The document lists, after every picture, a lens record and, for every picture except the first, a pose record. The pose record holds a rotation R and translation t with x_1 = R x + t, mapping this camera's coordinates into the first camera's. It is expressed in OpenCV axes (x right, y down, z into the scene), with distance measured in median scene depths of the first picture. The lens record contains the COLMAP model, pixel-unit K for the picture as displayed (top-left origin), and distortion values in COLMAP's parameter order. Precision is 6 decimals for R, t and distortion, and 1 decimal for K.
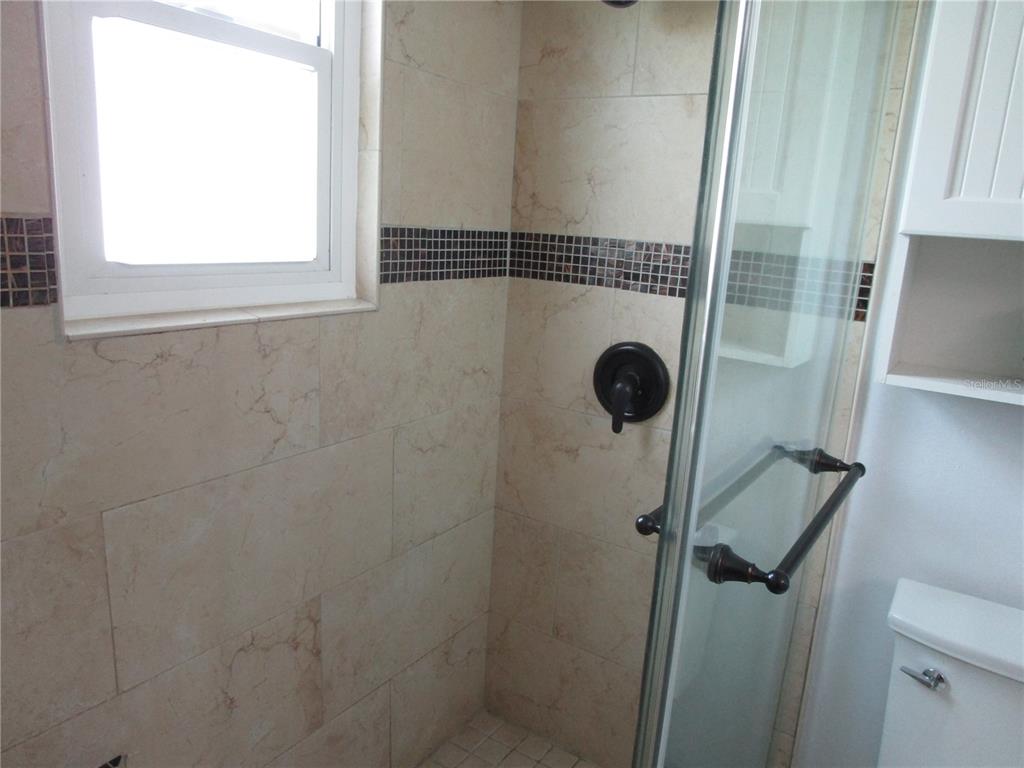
lens RADIAL K [[710.4, 0, 508.5], [0, 710.4, 371.6], [0, 0, 1]] dist [-0.028898, 0.000939]
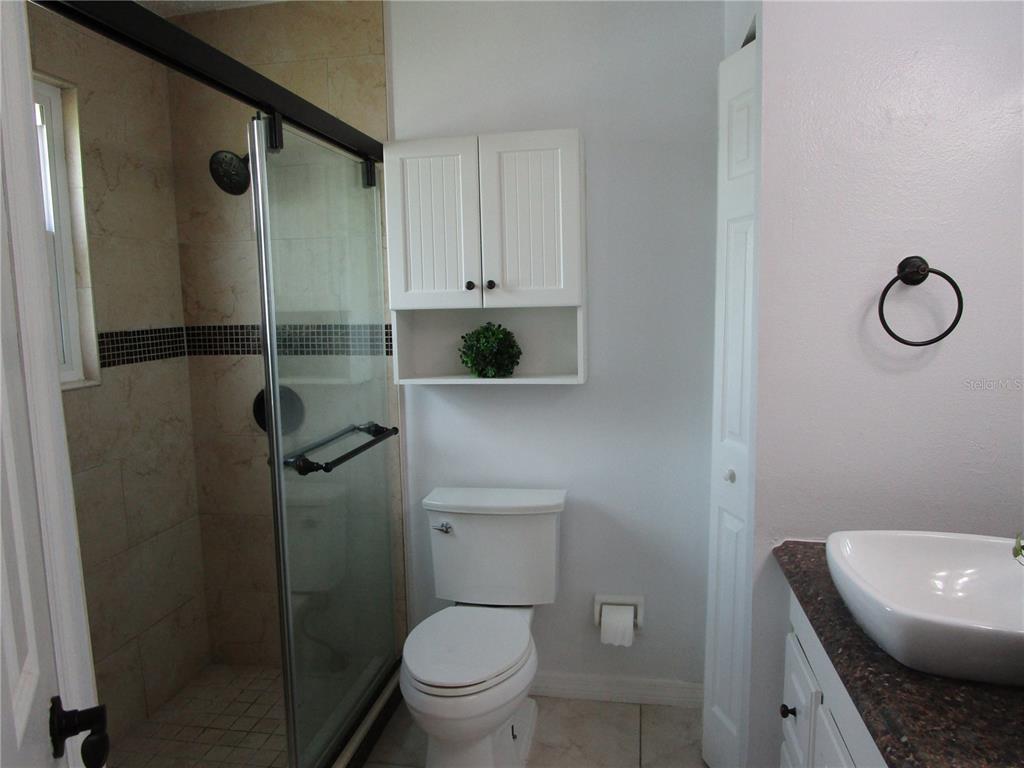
lens RADIAL K [[710.4, 0, 508.5], [0, 710.4, 371.6], [0, 0, 1]] dist [-0.028898, 0.000939]
pose [[0.905413, -0.125401, 0.405588, 0.005611], [0.164085, 0.984502, -0.061904, 0.113742], [-0.391539, 0.122600, 0.911958, -0.689471]]
